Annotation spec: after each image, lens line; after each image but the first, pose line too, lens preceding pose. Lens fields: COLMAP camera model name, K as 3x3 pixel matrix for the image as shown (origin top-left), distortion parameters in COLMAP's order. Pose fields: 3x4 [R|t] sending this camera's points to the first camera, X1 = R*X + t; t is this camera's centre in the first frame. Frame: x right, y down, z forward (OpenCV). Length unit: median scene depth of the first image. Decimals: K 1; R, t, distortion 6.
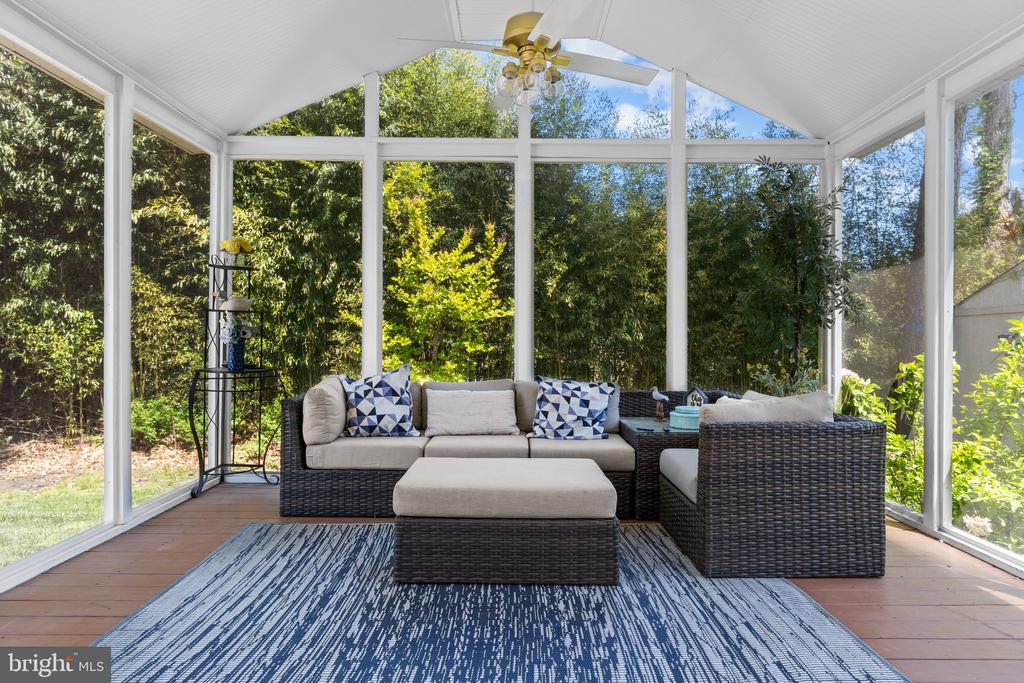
lens RADIAL K [[613.0, 0, 510.8], [0, 613.0, 341.8], [0, 0, 1]] dist [-0.002488, -0.002082]
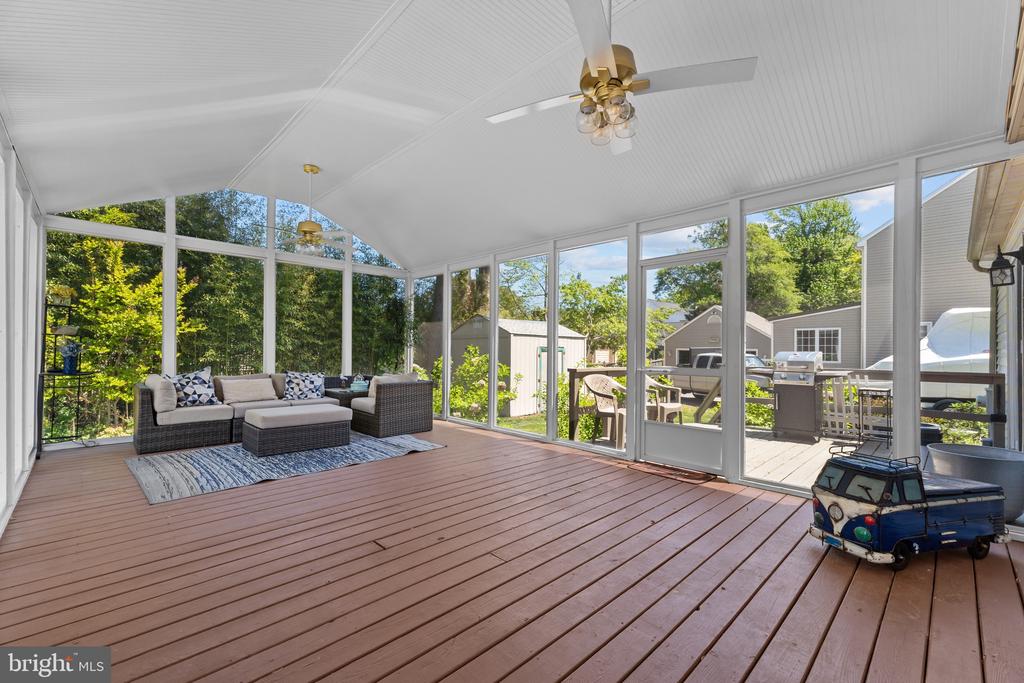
lens RADIAL K [[435.5, 0, 513.6], [0, 435.5, 345.2], [0, 0, 1]] dist [0.007172, 0.000195]
pose [[0.713646, 0.008764, 0.700451, -0.456601], [-0.003845, 0.999956, -0.008593, -0.021539], [-0.700496, 0.003439, 0.713648, -0.610002]]
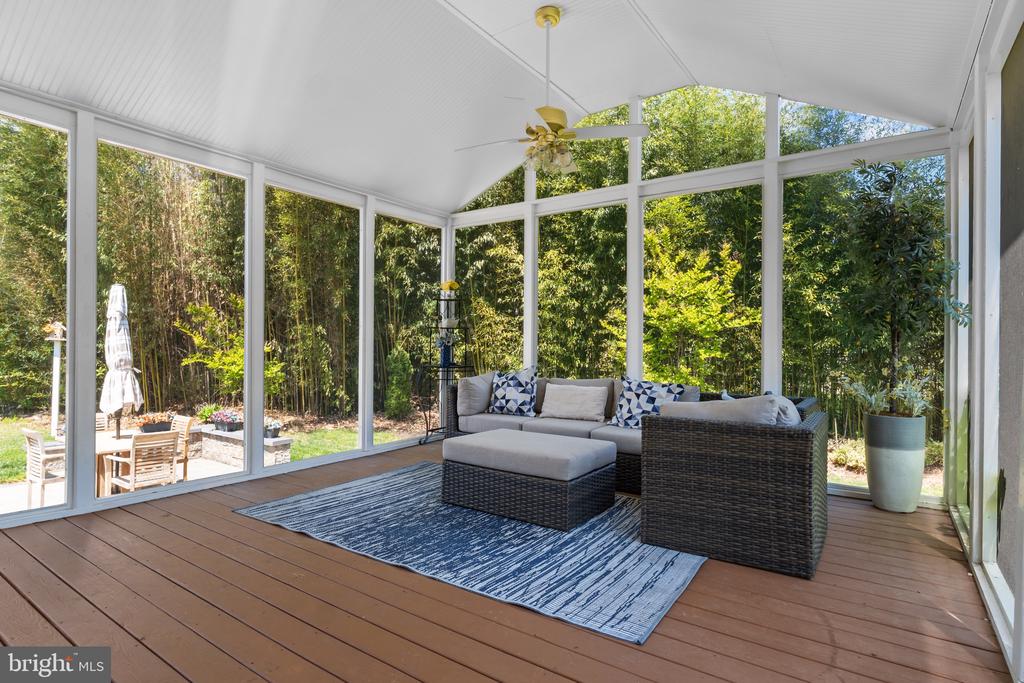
lens RADIAL K [[530.2, 0, 515.3], [0, 530.2, 347.1], [0, 0, 1]] dist [-0.010981, 0.000717]
pose [[0.822395, 0.003554, -0.568905, 0.494396], [-0.006614, 0.999973, -0.003314, 0.001776], [0.568878, 0.006488, 0.822396, -0.004797]]
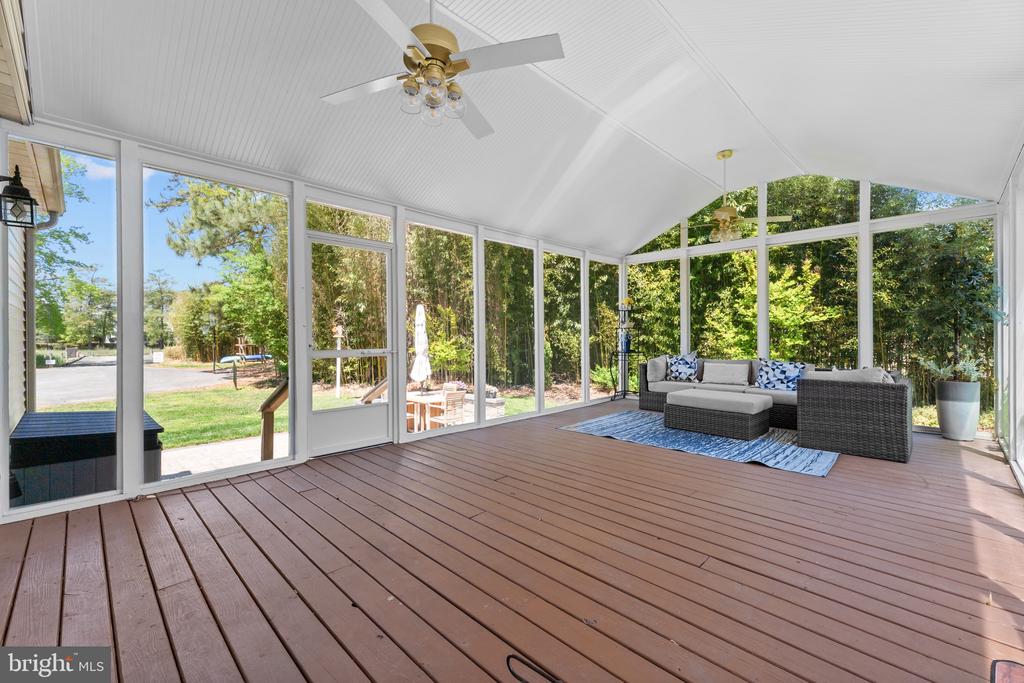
lens RADIAL K [[427.5, 0, 510.7], [0, 427.5, 336.8], [0, 0, 1]] dist [0.001131, 0.000207]
pose [[0.706085, -0.004476, -0.708112, 0.482025], [0.004302, 0.999989, -0.002031, -0.015526], [0.708114, -0.001612, 0.706097, -0.607125]]
